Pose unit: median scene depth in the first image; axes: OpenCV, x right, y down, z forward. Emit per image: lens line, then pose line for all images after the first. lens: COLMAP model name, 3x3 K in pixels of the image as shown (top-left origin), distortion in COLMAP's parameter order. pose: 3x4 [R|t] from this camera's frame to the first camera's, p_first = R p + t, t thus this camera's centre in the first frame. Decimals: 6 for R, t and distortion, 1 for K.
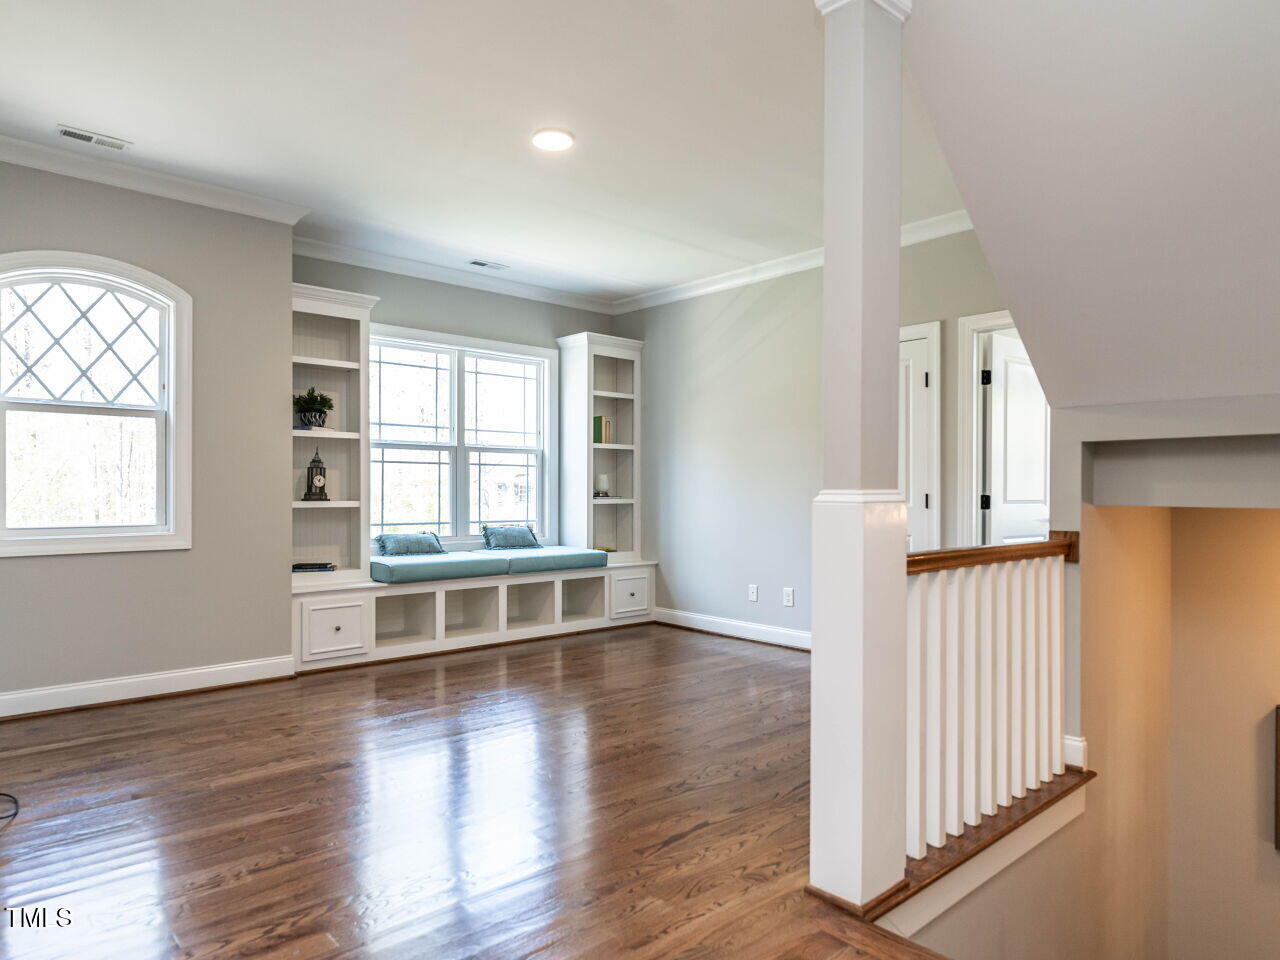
lens RADIAL K [[782.4, 0, 626.2], [0, 782.4, 483.8], [0, 0, 1]] dist [0.002064, -0.000519]
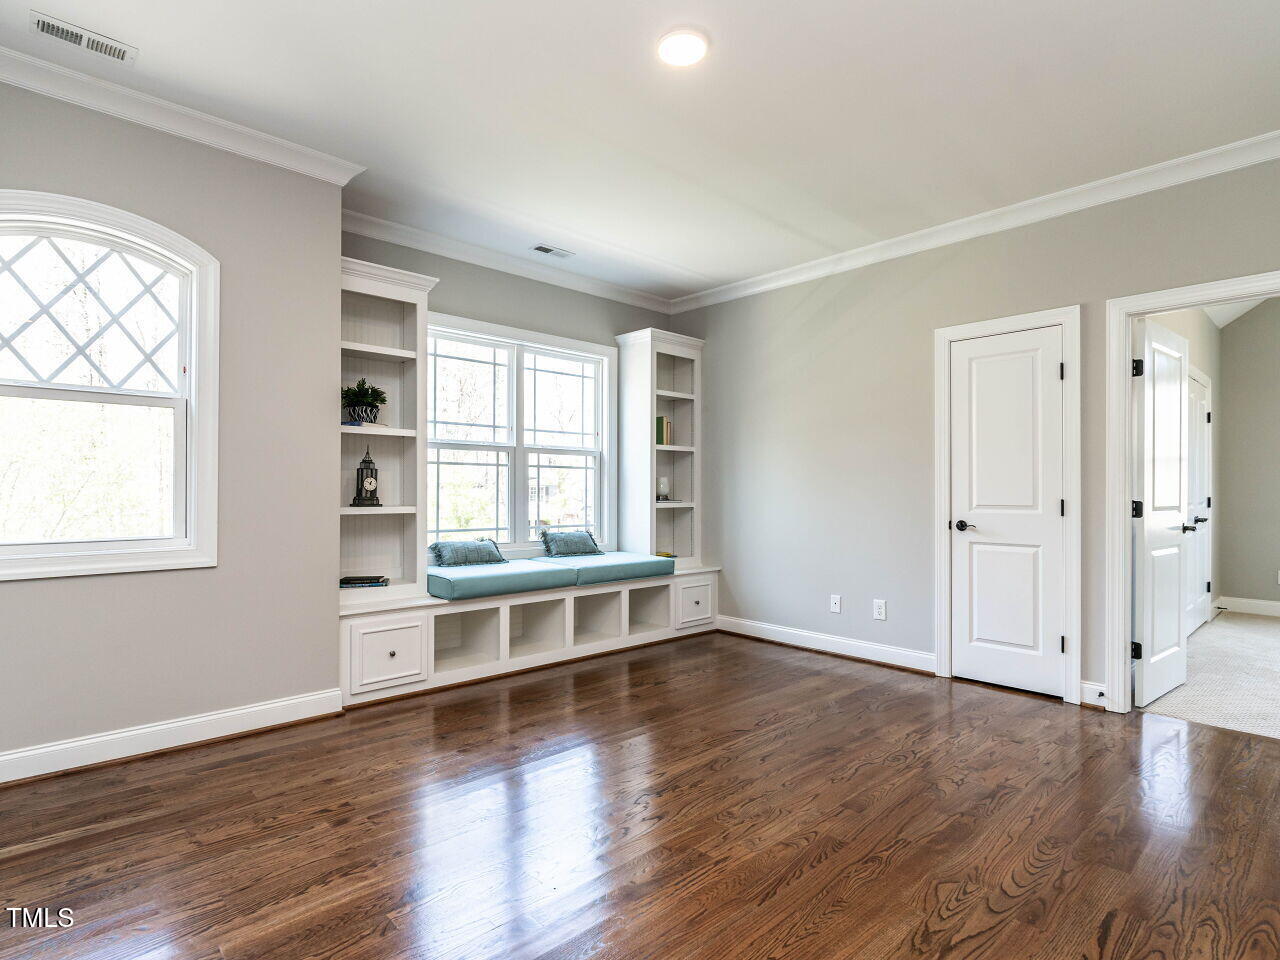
lens RADIAL K [[667.1, 0, 640.0], [0, 667.1, 480.0], [0, 0, 1]] dist [-0.000172, -0.000011]
pose [[0.999632, 0.001247, 0.027094, -0.098222], [-0.001026, 0.999966, -0.008177, -0.002044], [-0.027104, 0.008146, 0.999599, 0.216317]]
